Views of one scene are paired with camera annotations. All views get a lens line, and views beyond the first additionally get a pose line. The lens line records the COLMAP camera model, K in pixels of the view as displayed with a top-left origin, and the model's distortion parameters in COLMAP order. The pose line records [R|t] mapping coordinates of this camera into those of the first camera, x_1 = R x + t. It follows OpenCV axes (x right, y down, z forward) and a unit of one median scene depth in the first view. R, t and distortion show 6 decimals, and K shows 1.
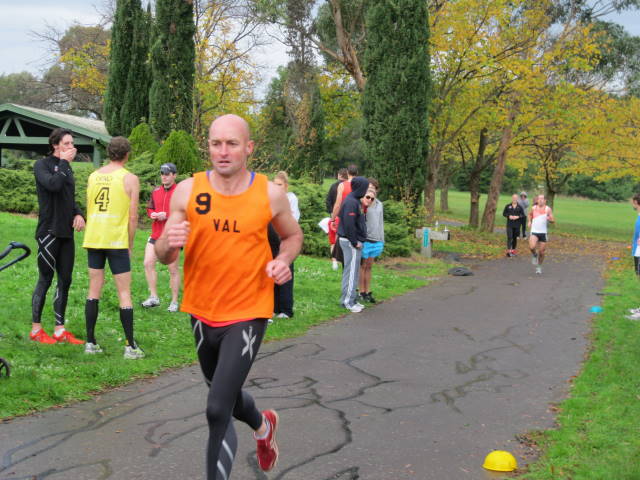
lens RADIAL K [[1198.0, 0, 295.8], [0, 1198.0, 239.9], [0, 0, 1]] dist [-0.169186, -0.013306]
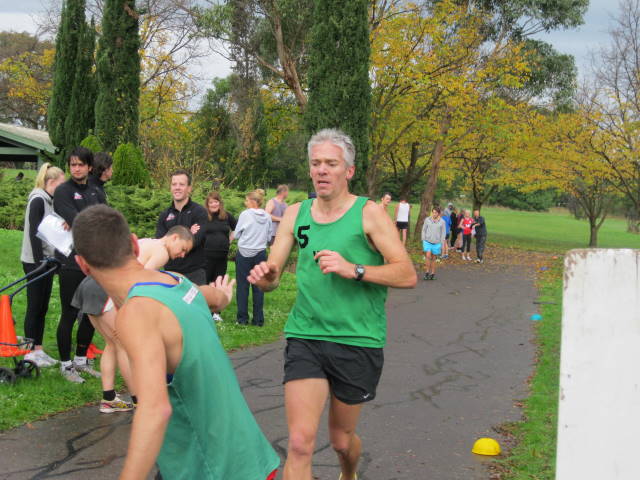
lens RADIAL K [[1205.5, 0, 302.9], [0, 1205.5, 242.6], [0, 0, 1]] dist [-0.174161, 0.034481]
pose [[0.997146, 0.004446, 0.075366, -0.021154], [-0.004169, 0.999984, -0.003829, -0.002102], [-0.075382, 0.003504, 0.997149, -0.035325]]
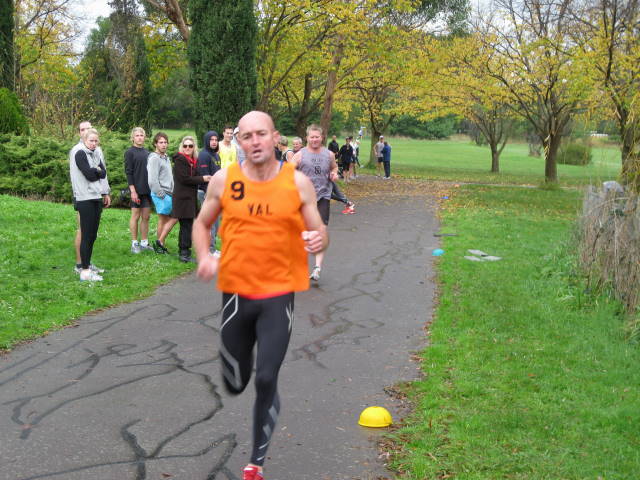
lens RADIAL K [[1203.2, 0, 322.1], [0, 1203.2, 239.7], [0, 0, 1]] dist [-0.165994, -0.031882]
pose [[0.984611, -0.053424, 0.166397, -0.006898], [0.045969, 0.997773, 0.048337, -0.002968], [-0.168609, -0.039944, 0.984873, 0.003539]]
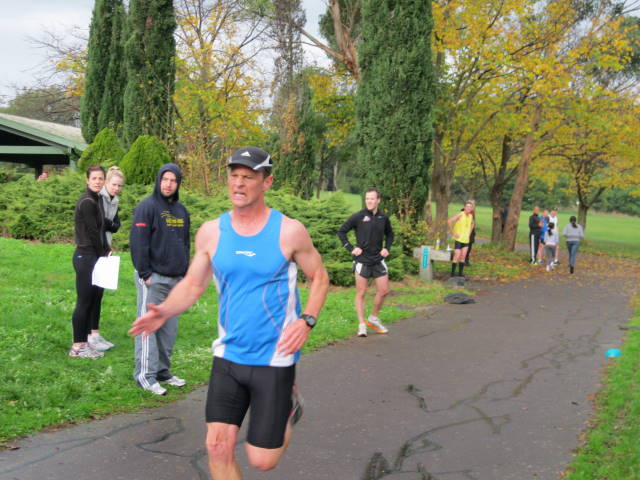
lens RADIAL K [[1171.3, 0, 310.5], [0, 1171.3, 240.8], [0, 0, 1]] dist [-0.167481, 0.004969]
pose [[0.999566, 0.000450, -0.029456, 0.041411], [-0.000848, 0.999909, -0.013486, -0.002149], [0.029447, 0.013506, 0.999475, 0.126662]]
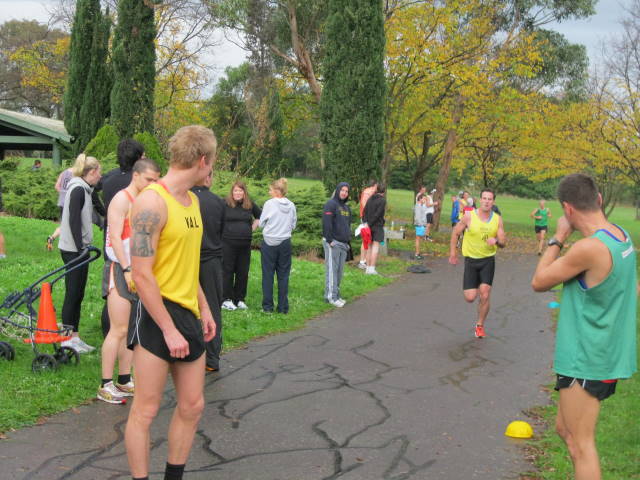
lens RADIAL K [[1205.8, 0, 321.0], [0, 1205.8, 237.2], [0, 0, 1]] dist [-0.176849, 0.019237]
pose [[0.996351, 0.003911, 0.085261, -0.028670], [-0.004047, 0.999991, 0.001422, -0.002213], [-0.085255, -0.001762, 0.996358, -0.041964]]
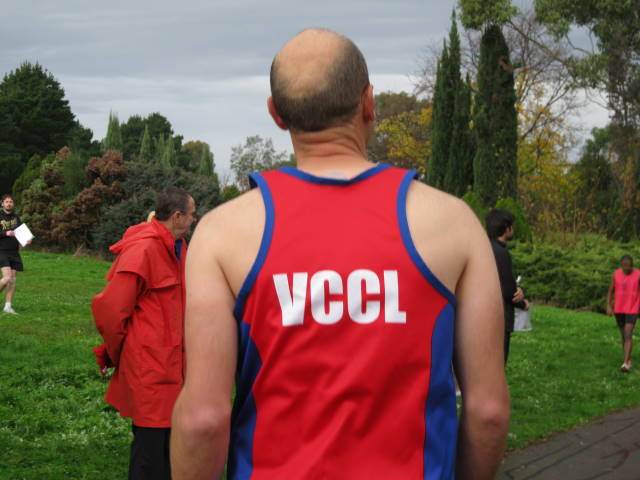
lens RADIAL K [[1198.0, 0, 295.8], [0, 1198.0, 239.9], [0, 0, 1]] dist [-0.169186, -0.013306]
pose [[0.969186, -0.025068, -0.245049, -0.020535], [0.012557, 0.998543, -0.052486, -0.003608], [0.246008, 0.047792, 0.968089, -0.027135]]
